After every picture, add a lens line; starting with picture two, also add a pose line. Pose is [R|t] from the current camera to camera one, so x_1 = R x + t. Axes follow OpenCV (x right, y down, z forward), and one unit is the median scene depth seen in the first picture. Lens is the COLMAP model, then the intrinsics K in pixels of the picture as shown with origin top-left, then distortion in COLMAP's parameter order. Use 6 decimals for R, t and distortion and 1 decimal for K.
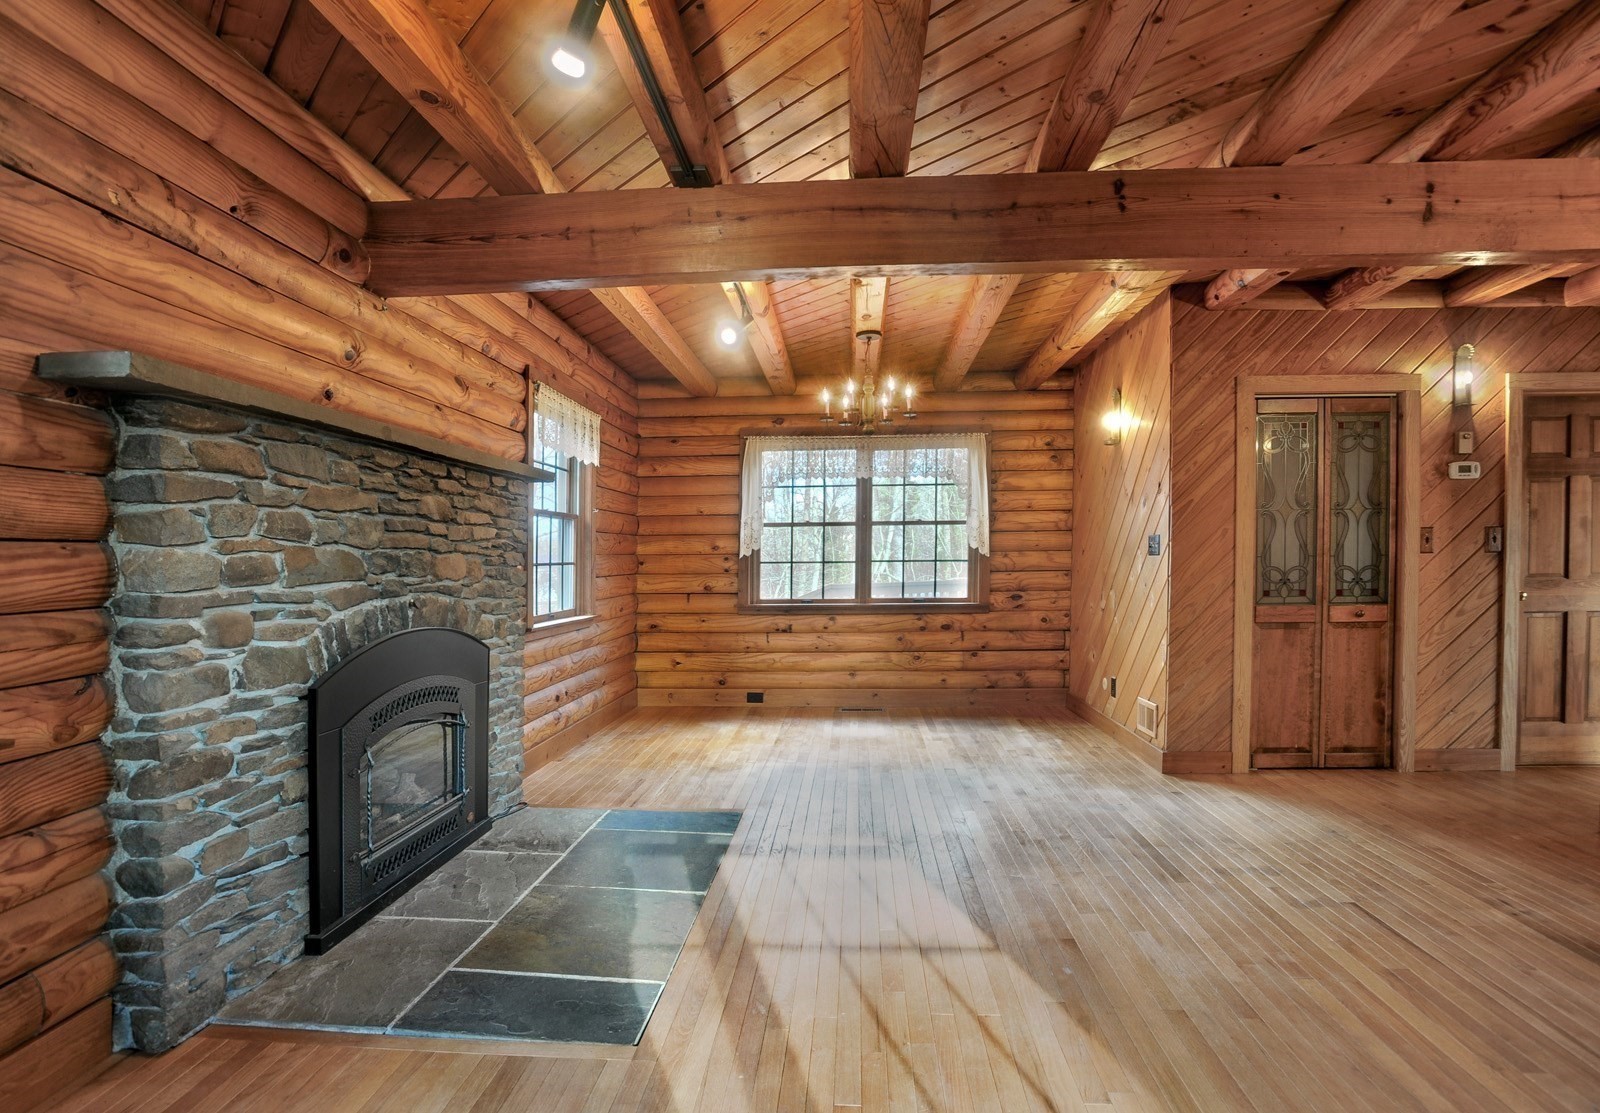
lens RADIAL K [[823.6, 0, 785.2], [0, 823.6, 590.0], [0, 0, 1]] dist [-0.015123, 0.000465]
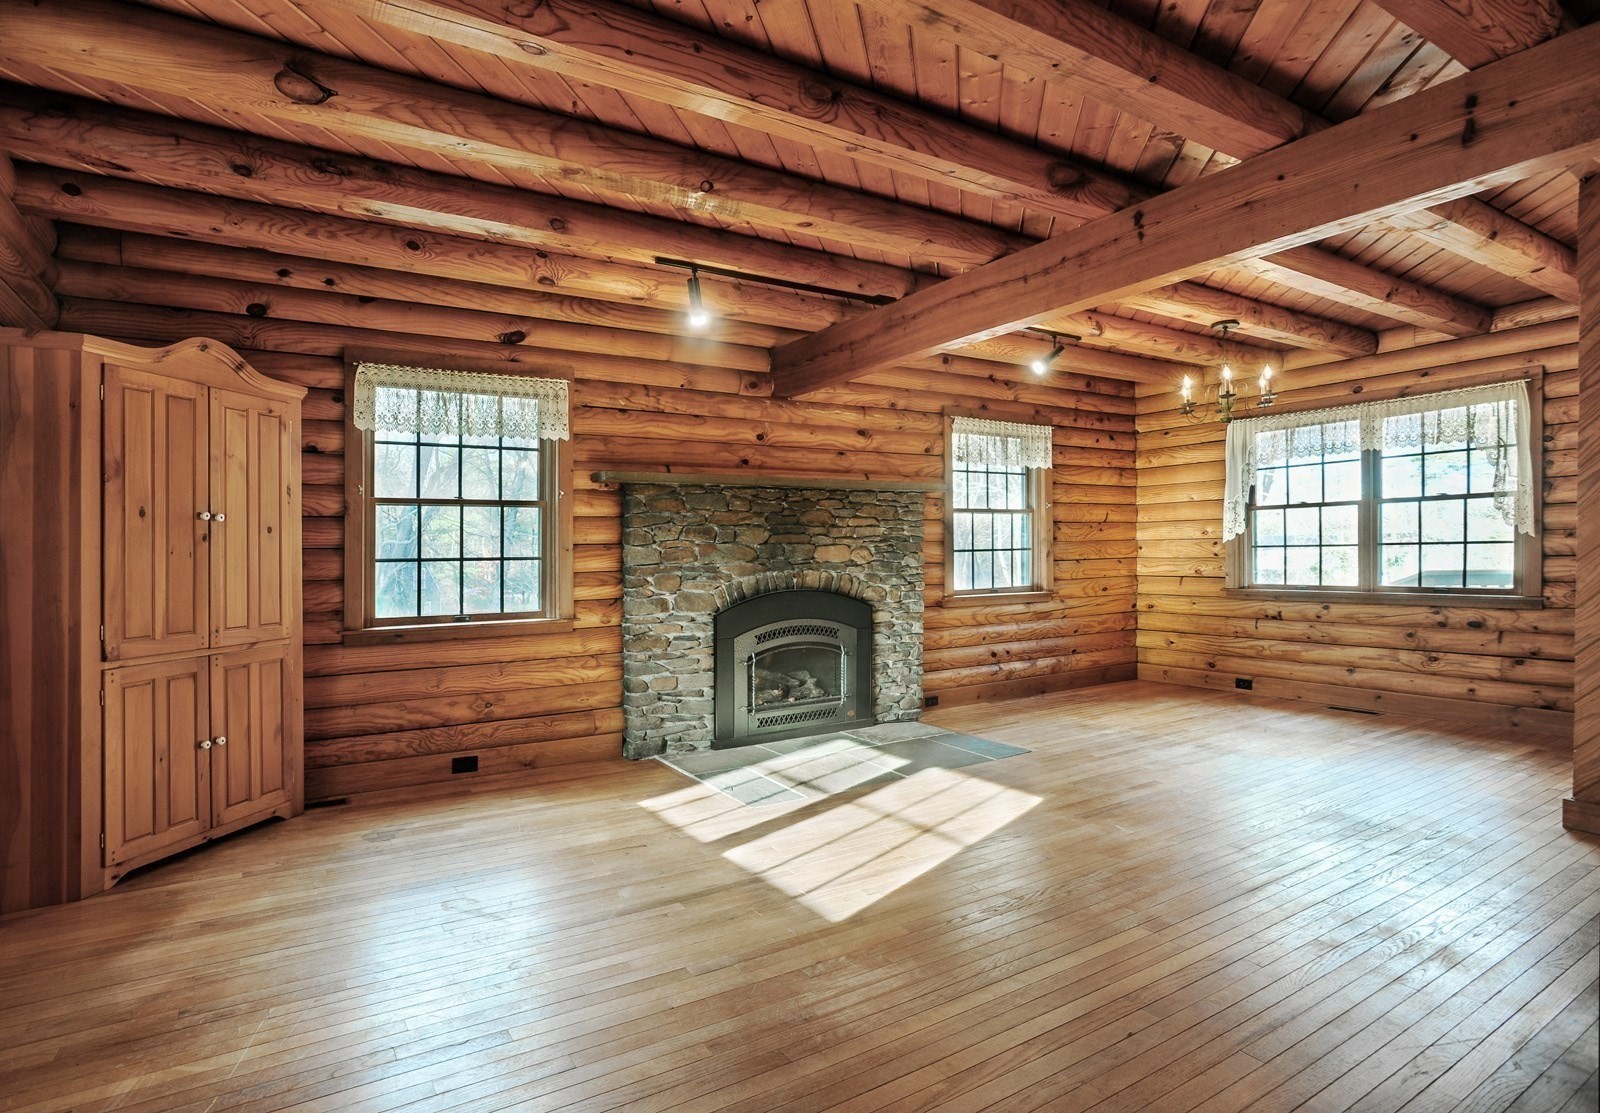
lens RADIAL K [[816.7, 0, 783.0], [0, 816.7, 555.6], [0, 0, 1]] dist [-0.062752, 0.025944]
pose [[0.592370, 0.003401, -0.805659, 0.417372], [-0.019270, 0.999765, -0.009948, -0.002655], [0.805436, 0.021418, 0.592296, -0.015512]]
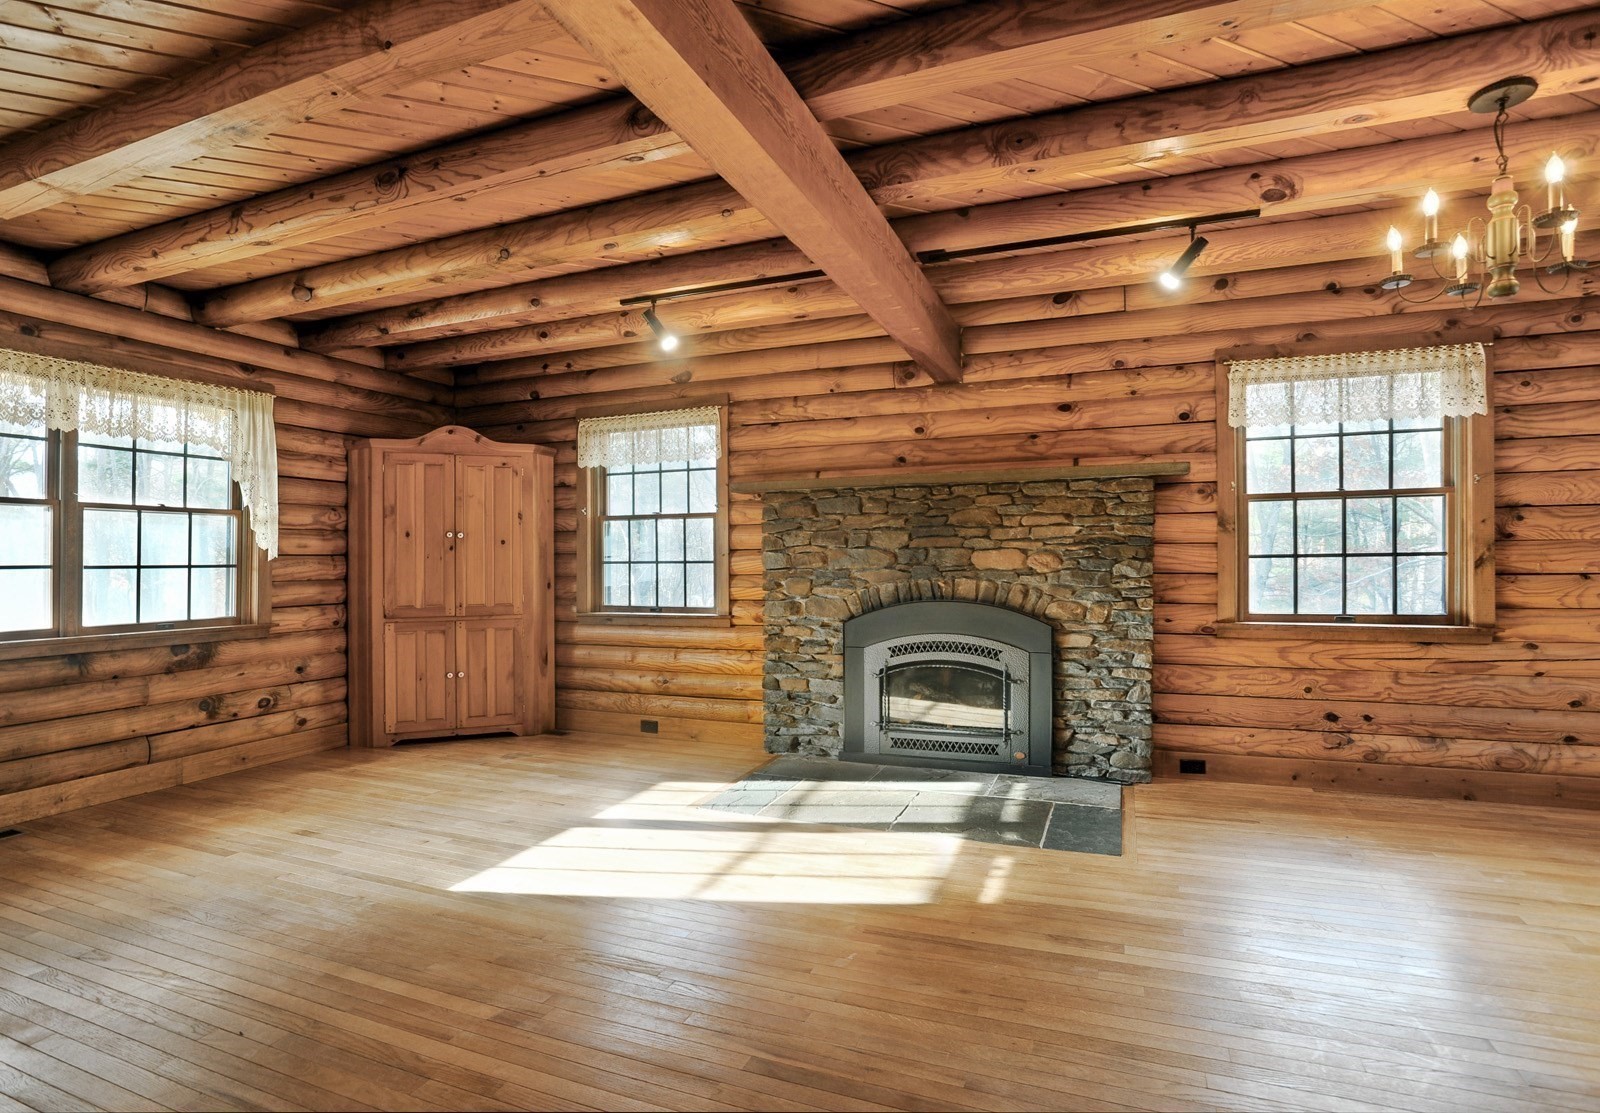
lens RADIAL K [[806.8, 0, 800.0], [0, 806.8, 556.5], [0, 0, 1]] dist [-0.077462, 0.031269]
pose [[-0.281199, 0.008989, -0.959608, 0.477888], [-0.021549, 0.999645, 0.015678, -0.023234], [0.959408, 0.025087, -0.280905, 0.538387]]
